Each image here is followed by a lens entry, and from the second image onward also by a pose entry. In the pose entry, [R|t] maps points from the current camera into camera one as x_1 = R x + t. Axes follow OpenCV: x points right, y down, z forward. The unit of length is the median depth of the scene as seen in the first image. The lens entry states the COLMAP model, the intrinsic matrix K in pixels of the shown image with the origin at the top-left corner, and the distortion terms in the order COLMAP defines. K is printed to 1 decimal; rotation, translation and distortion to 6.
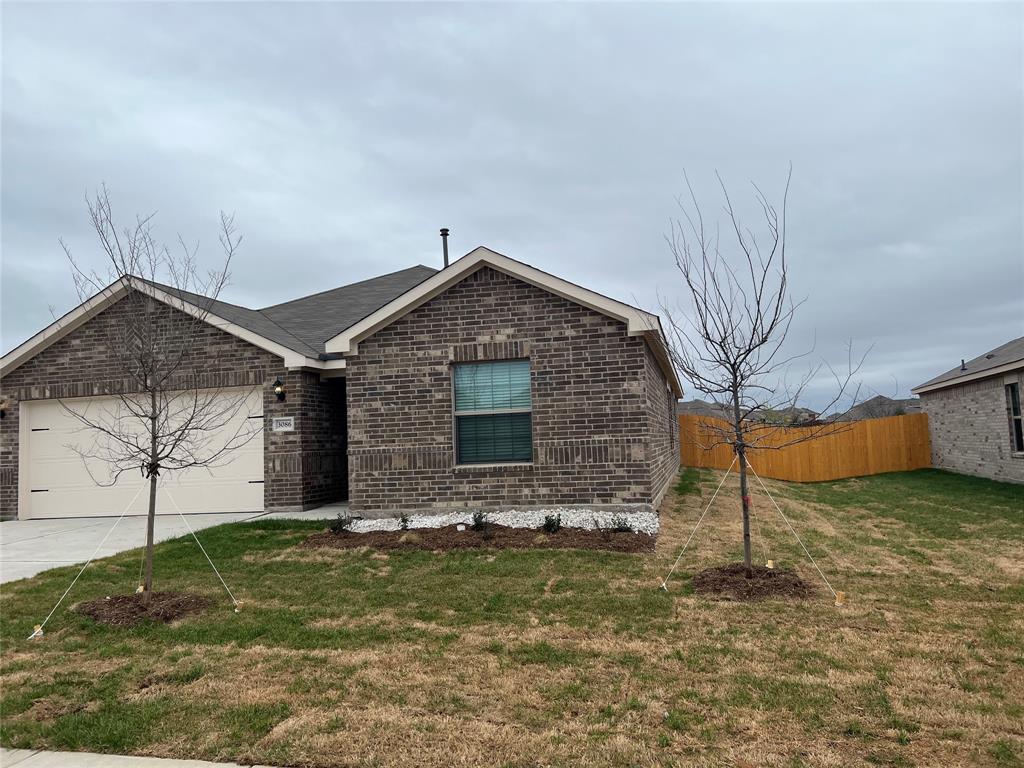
lens RADIAL K [[771.5, 0, 516.4], [0, 771.5, 376.3], [0, 0, 1]] dist [0.044620, -0.056081]
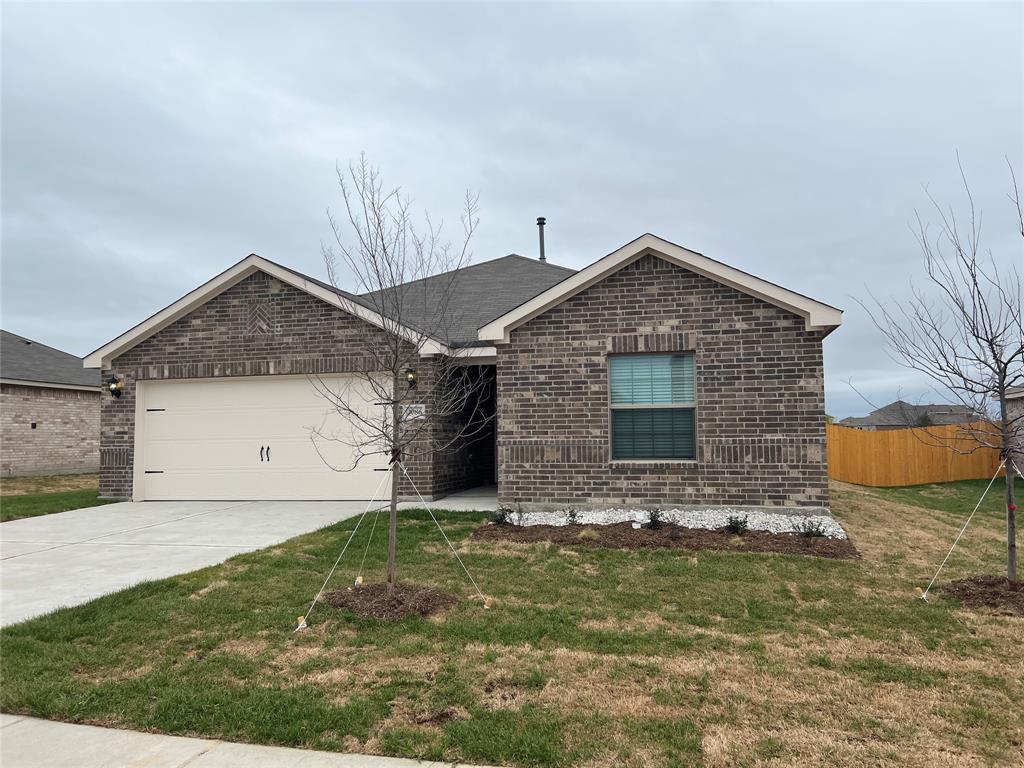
lens RADIAL K [[771.5, 0, 510.6], [0, 771.5, 381.2], [0, 0, 1]] dist [0.044620, -0.056081]
pose [[0.999354, 0.029762, -0.020165, -0.191281], [-0.029490, 0.999471, 0.013684, 0.007369], [0.020561, -0.013080, 0.999703, 0.034871]]
